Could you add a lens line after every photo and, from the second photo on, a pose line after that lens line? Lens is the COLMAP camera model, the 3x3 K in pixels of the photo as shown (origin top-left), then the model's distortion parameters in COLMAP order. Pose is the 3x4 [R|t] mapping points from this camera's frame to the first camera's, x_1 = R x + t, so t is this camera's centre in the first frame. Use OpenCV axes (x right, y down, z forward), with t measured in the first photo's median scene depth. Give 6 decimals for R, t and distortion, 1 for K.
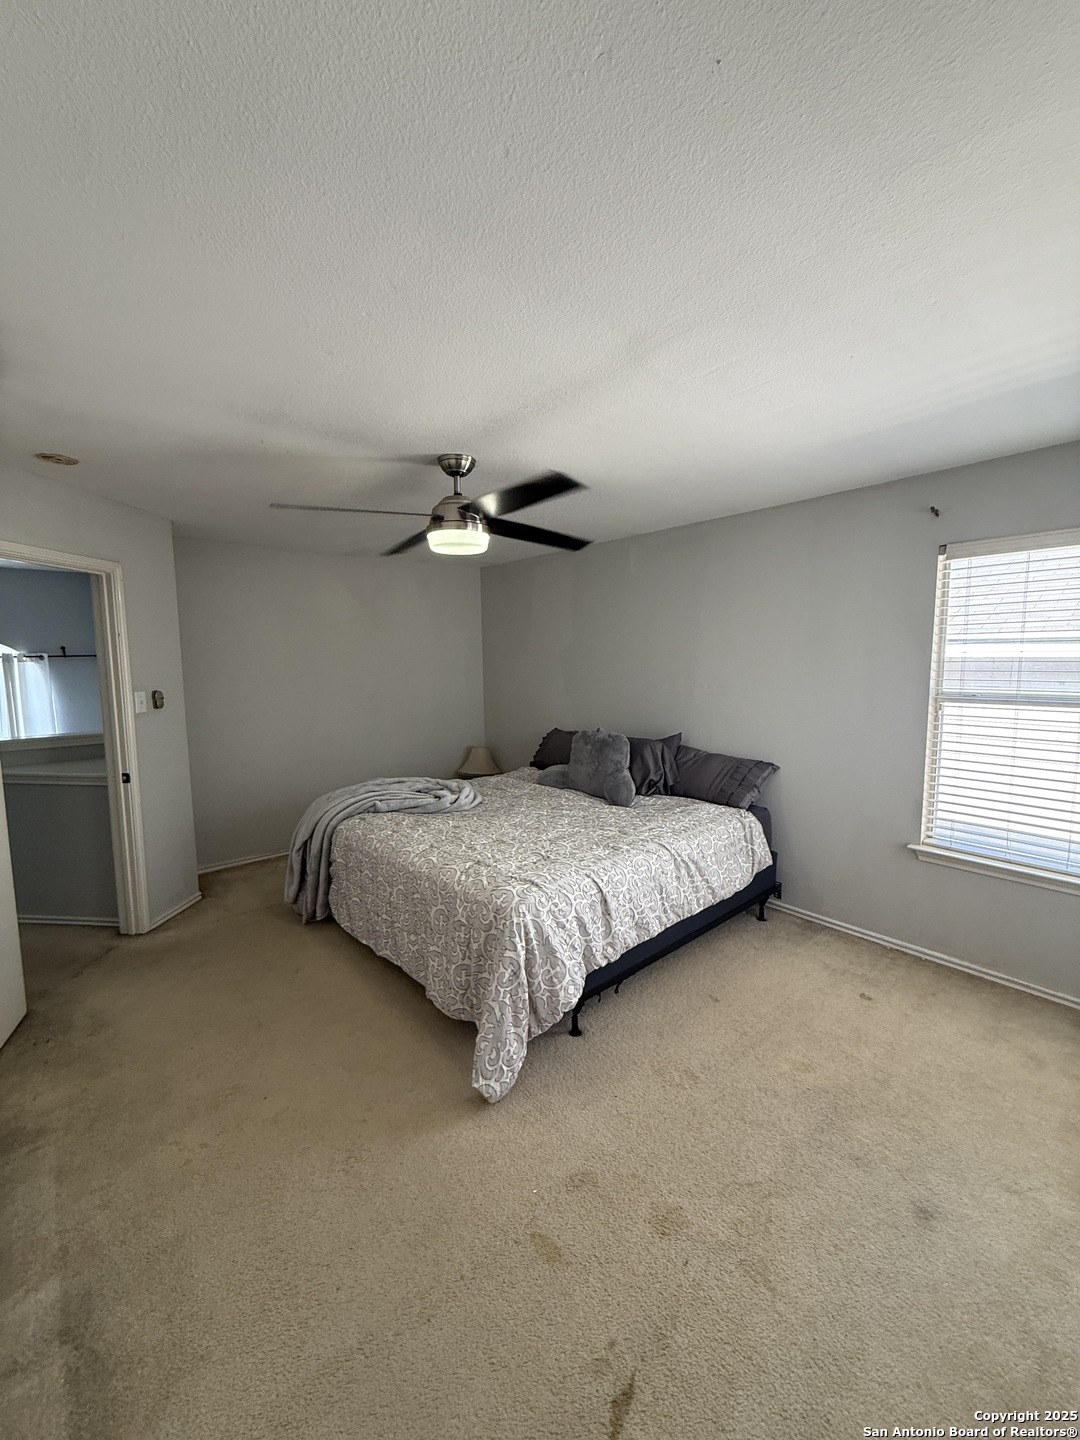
lens RADIAL K [[572.5, 0, 540.7], [0, 572.5, 715.6], [0, 0, 1]] dist [-0.001918, 0.000120]
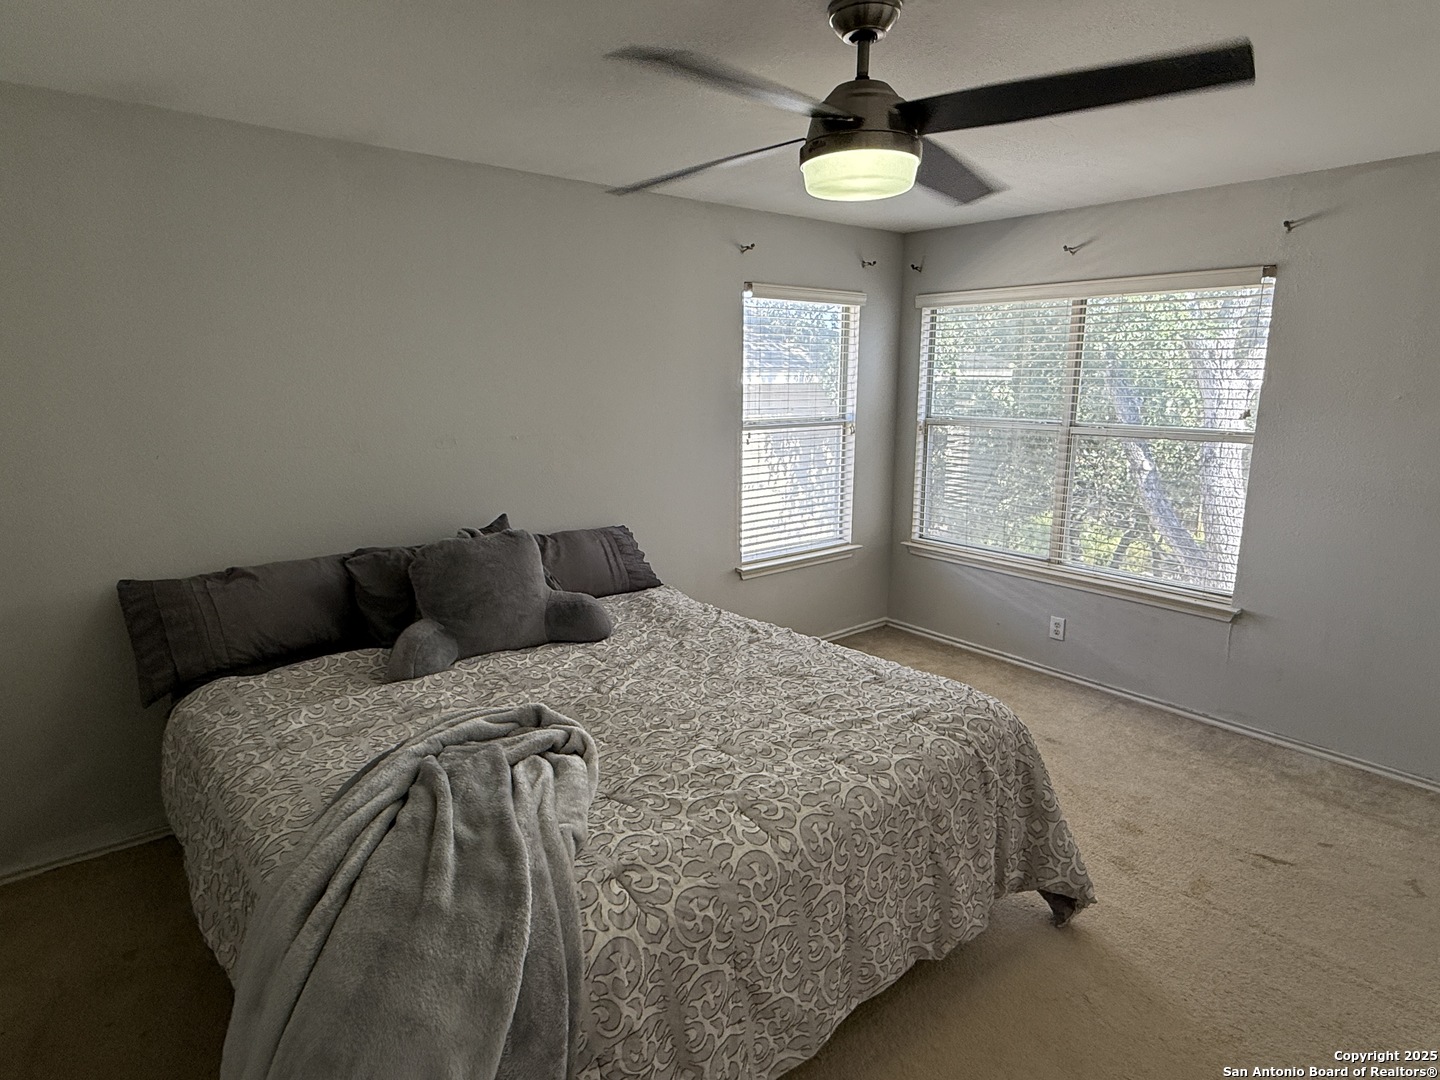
lens RADIAL K [[806.9, 0, 720.3], [0, 806.9, 539.1], [0, 0, 1]] dist [-0.004763, 0.001836]
pose [[0.030069, -0.189113, 0.981495, -0.800833], [0.111096, 0.976487, 0.184745, -0.105806], [-0.993355, 0.103485, 0.050372, 0.957889]]
